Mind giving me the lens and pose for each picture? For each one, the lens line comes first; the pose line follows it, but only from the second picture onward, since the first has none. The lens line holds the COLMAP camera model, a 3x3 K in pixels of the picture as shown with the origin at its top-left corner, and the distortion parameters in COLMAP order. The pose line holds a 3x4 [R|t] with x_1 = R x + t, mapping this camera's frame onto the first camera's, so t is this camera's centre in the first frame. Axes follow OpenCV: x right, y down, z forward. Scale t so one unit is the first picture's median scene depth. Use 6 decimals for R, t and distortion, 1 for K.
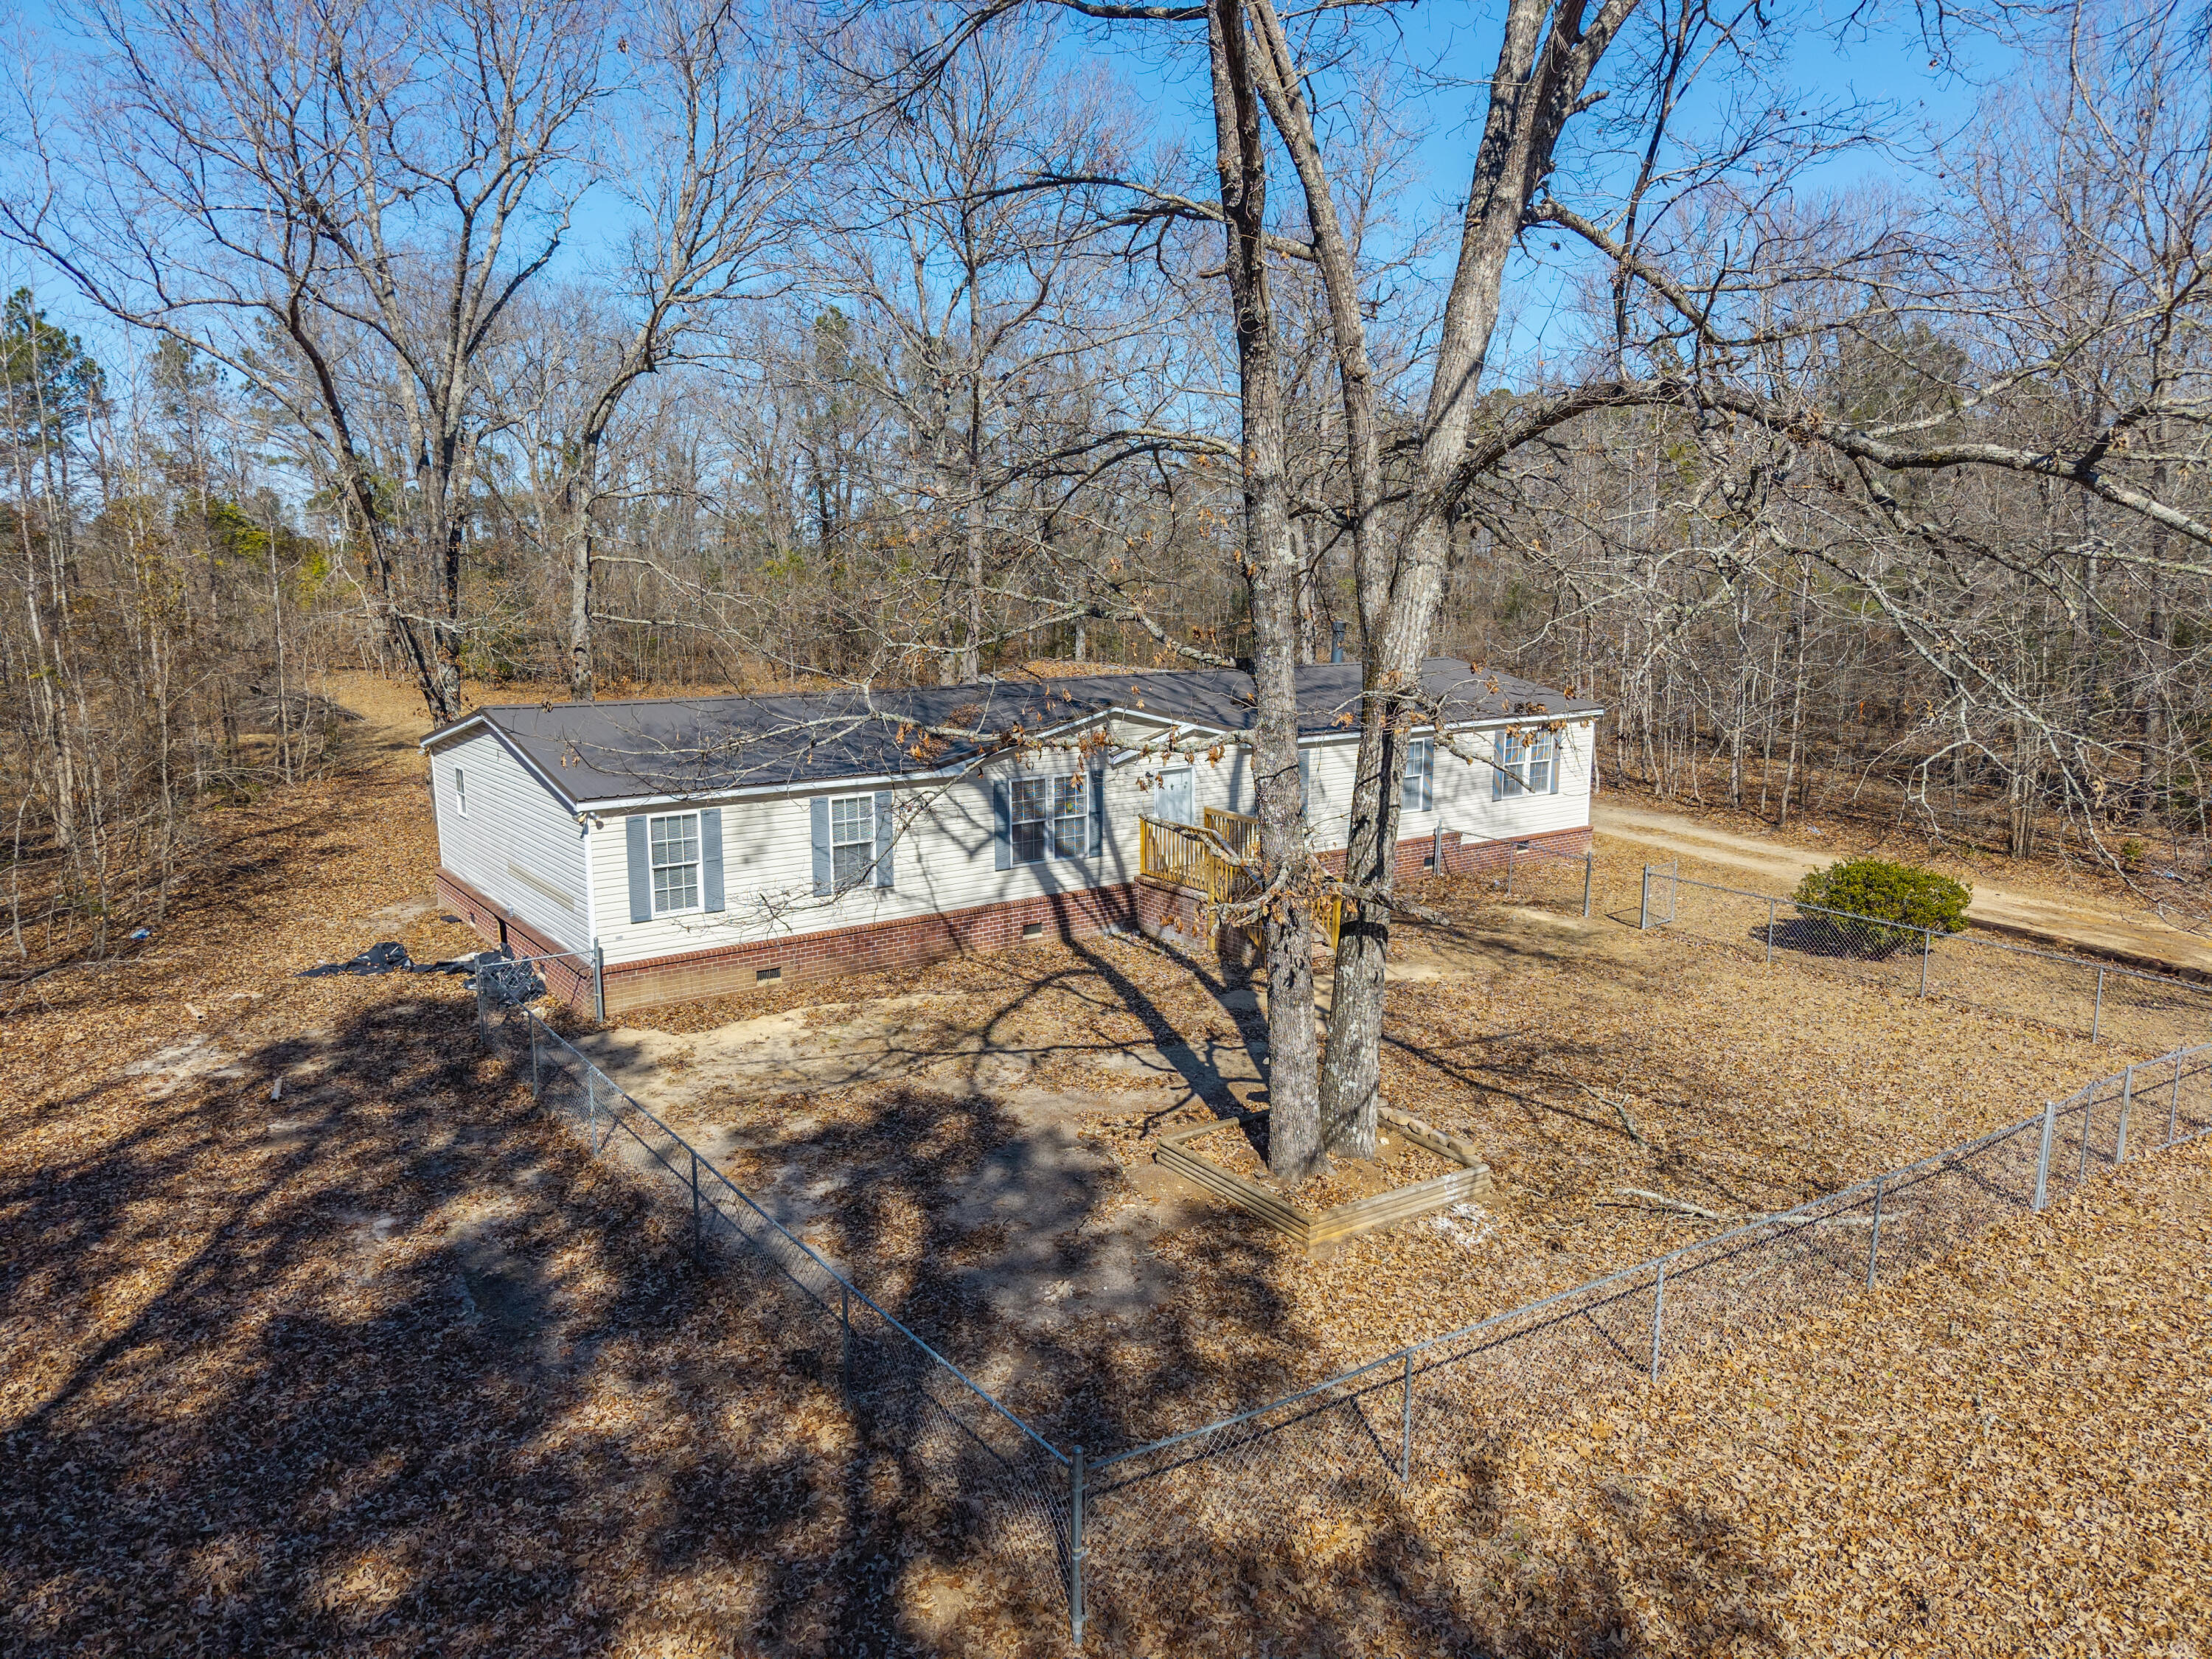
lens RADIAL K [[1497.9, 0, 1117.1], [0, 1497.9, 832.2], [0, 0, 1]] dist [0.031871, -0.036780]
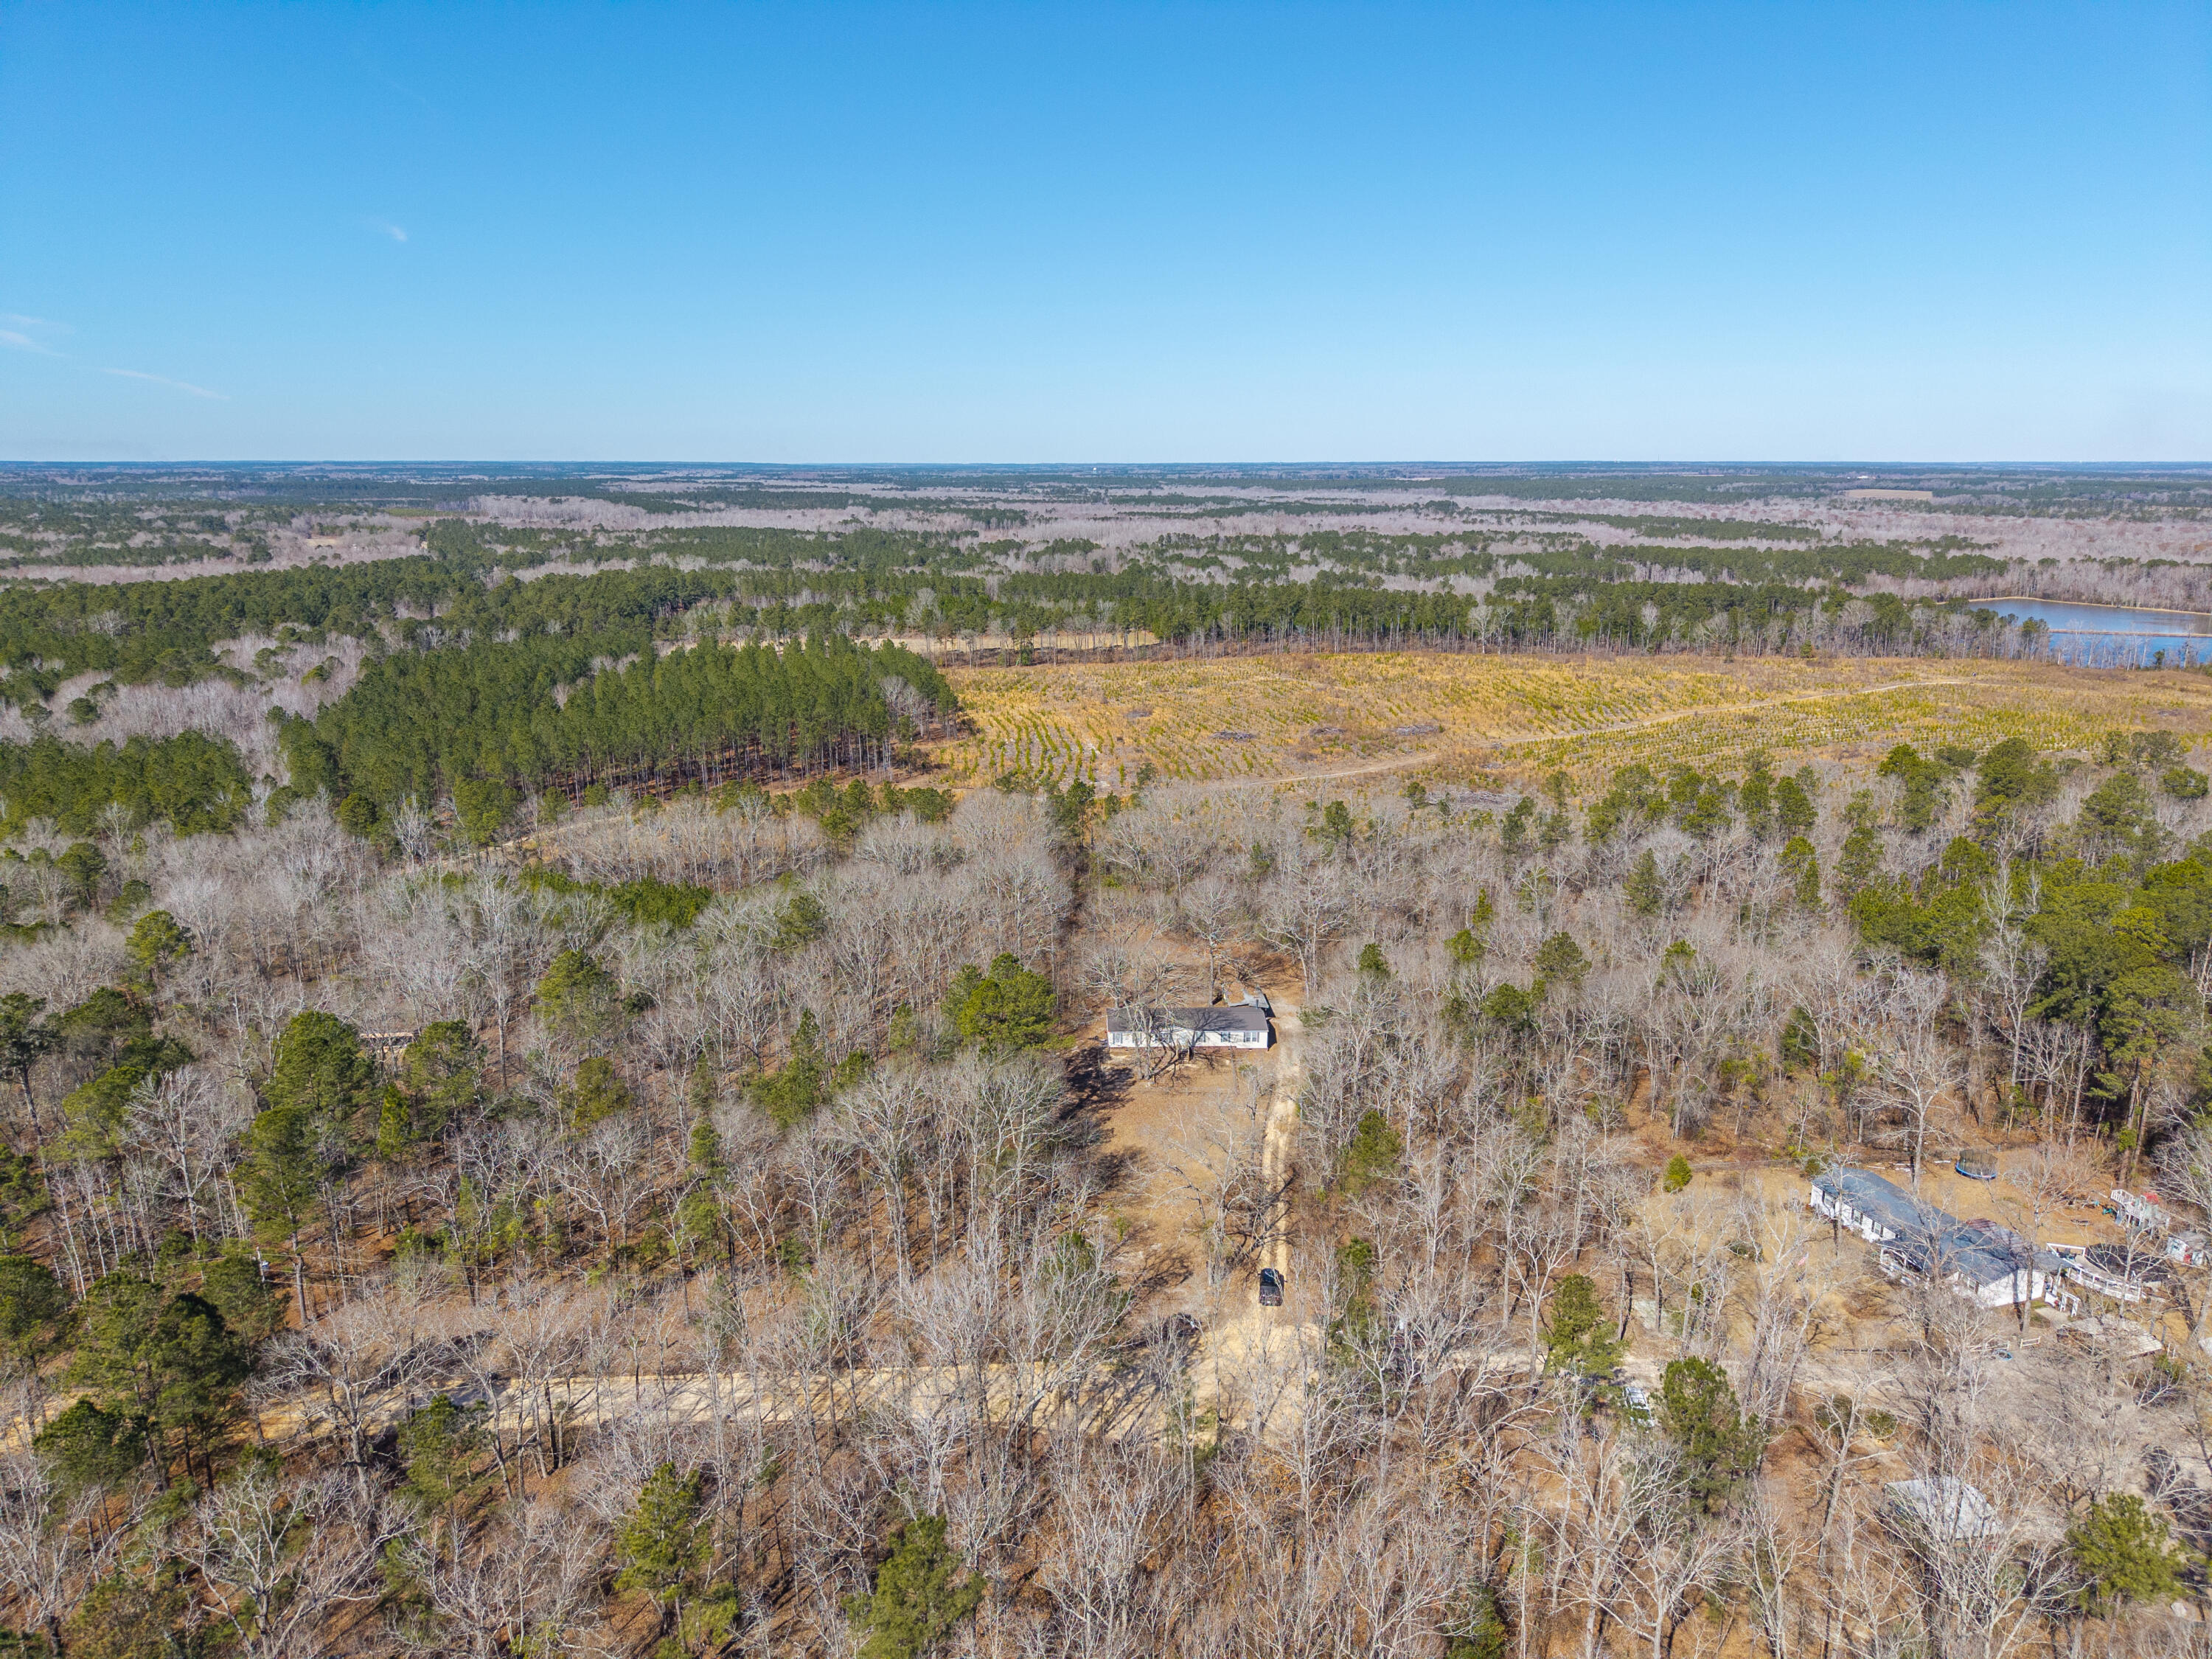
lens RADIAL K [[1497.9, 0, 1099.0], [0, 1497.9, 831.6], [0, 0, 1]] dist [0.031871, -0.036780]
pose [[0.824422, 0.142801, -0.547664, 4.187391], [-0.098858, 0.989104, 0.109089, -2.081770], [0.557275, -0.035794, 0.829556, -6.275349]]
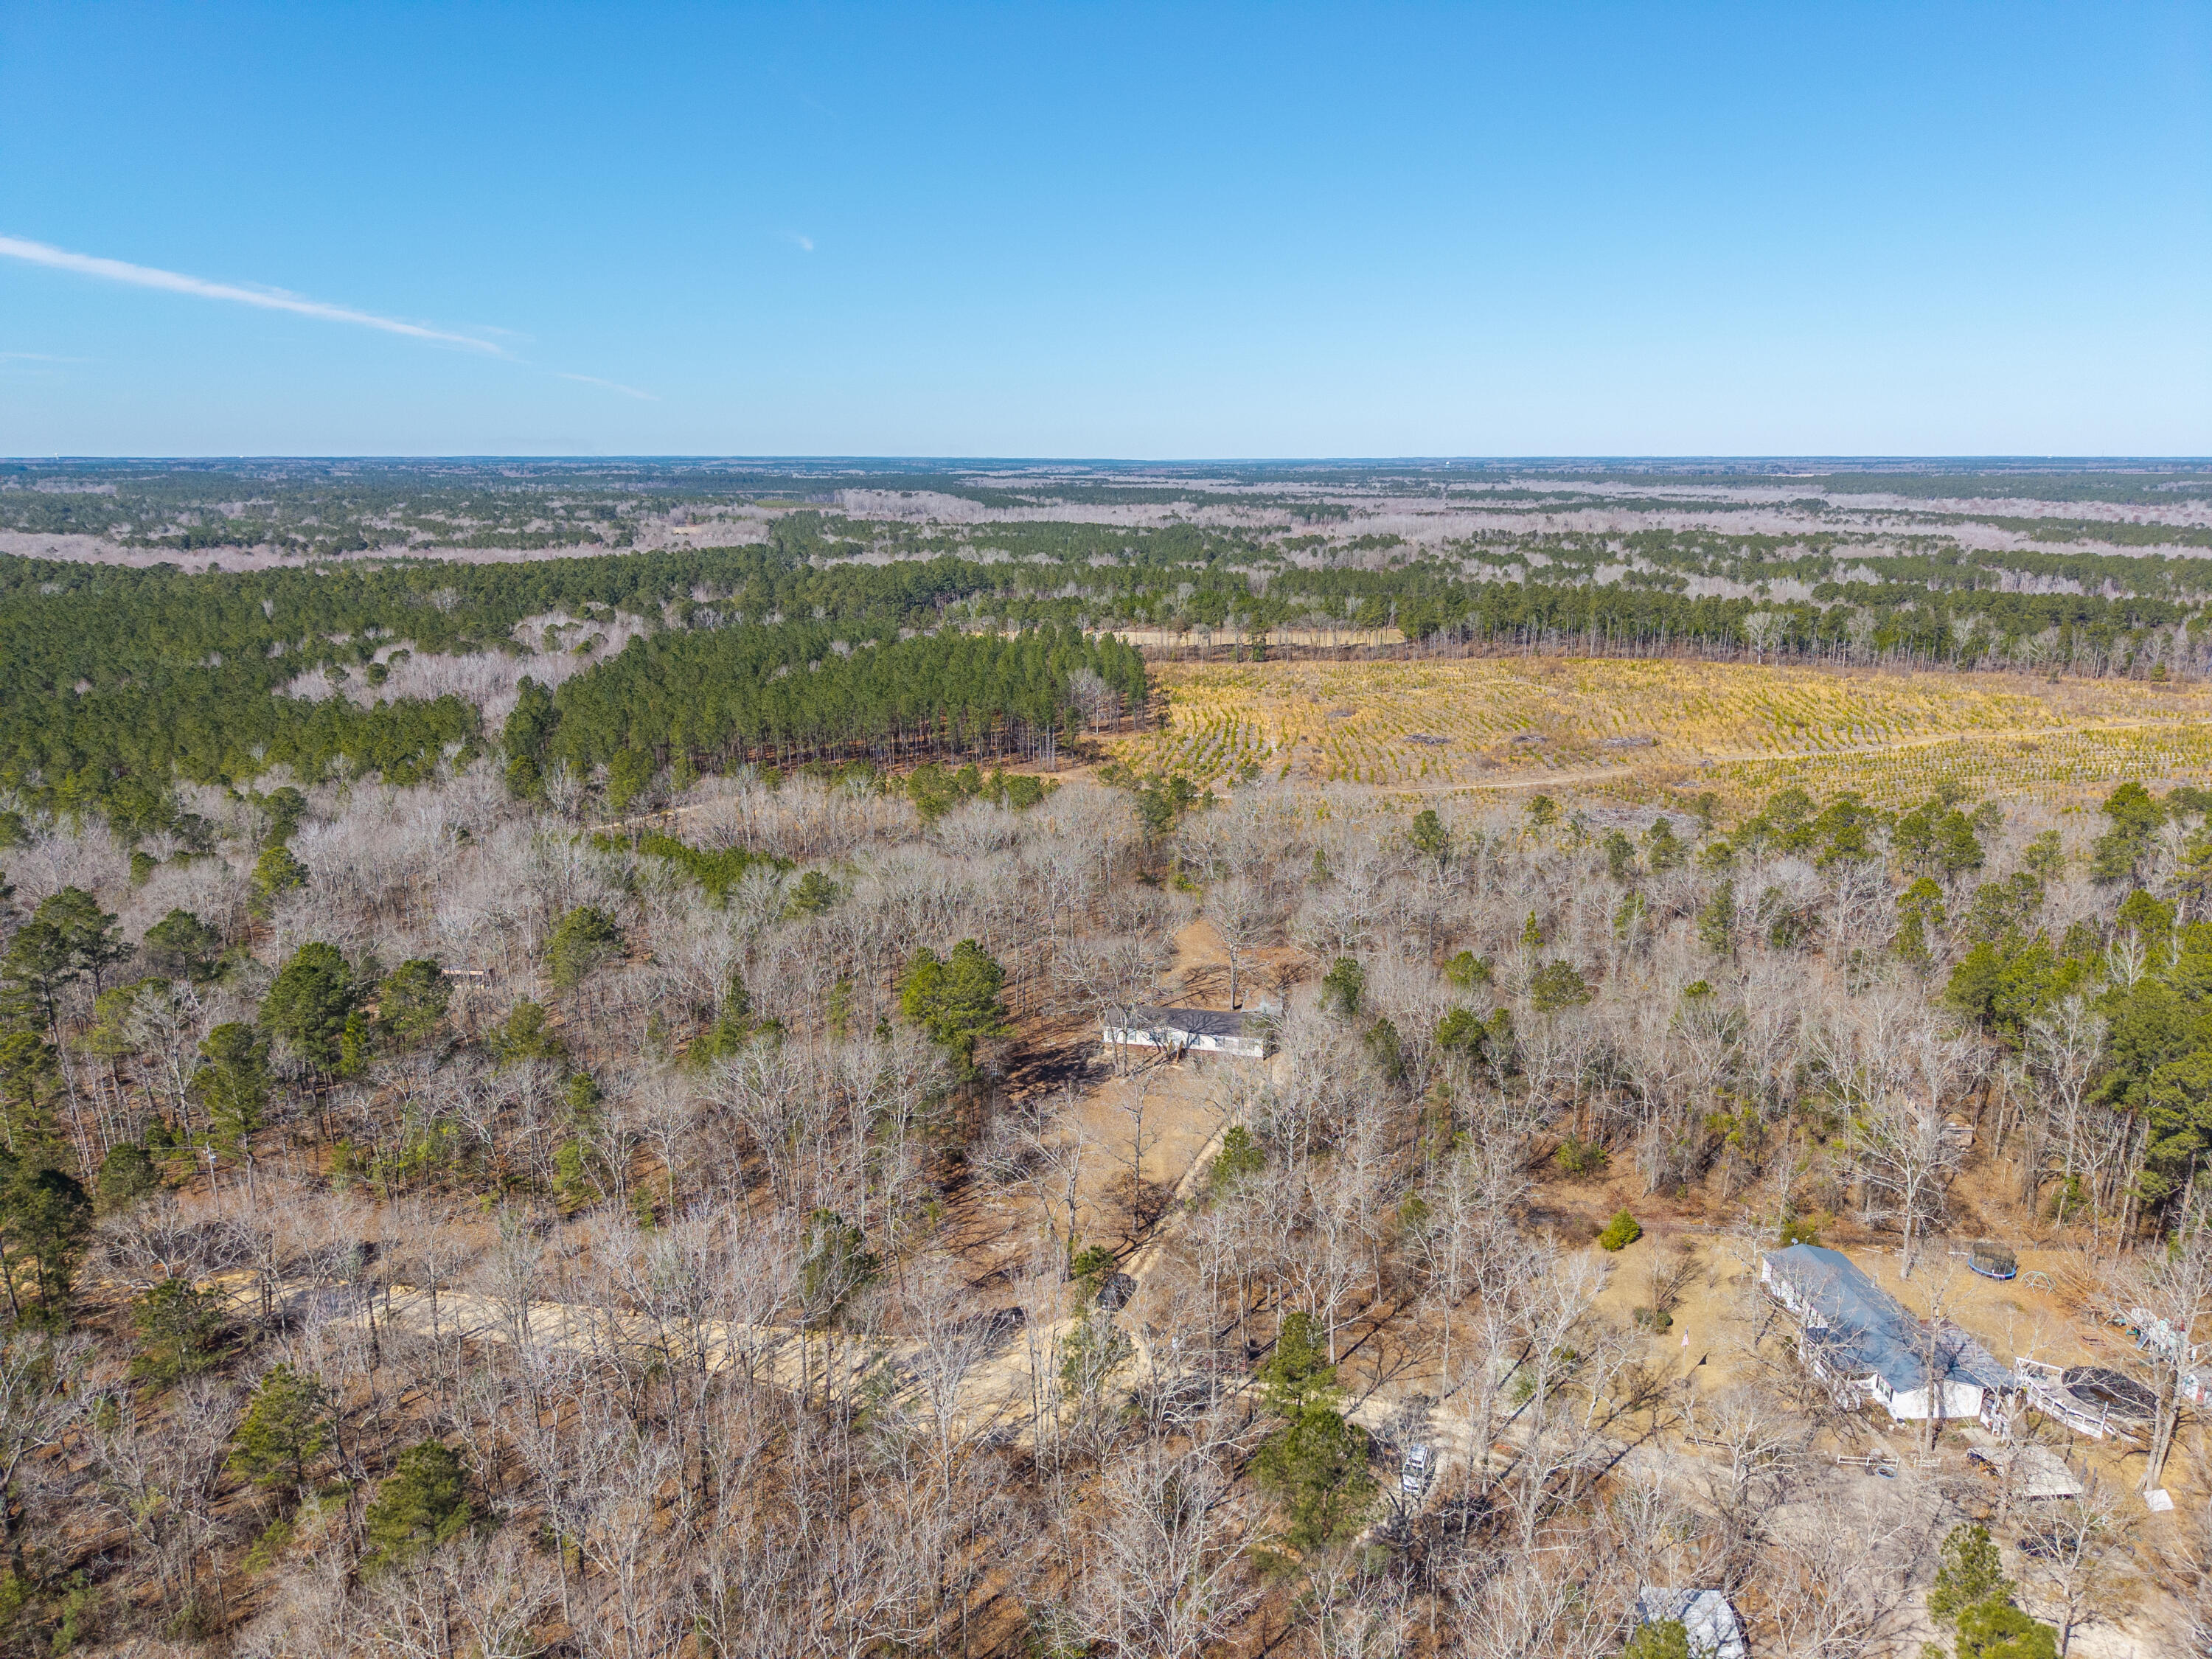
lens RADIAL K [[1497.9, 0, 1092.4], [0, 1497.9, 823.5], [0, 0, 1]] dist [0.031871, -0.036780]
pose [[0.669873, 0.184267, -0.719246, 5.604921], [-0.127523, 0.982873, 0.133038, -2.289435], [0.731442, 0.002602, 0.681899, -5.060331]]
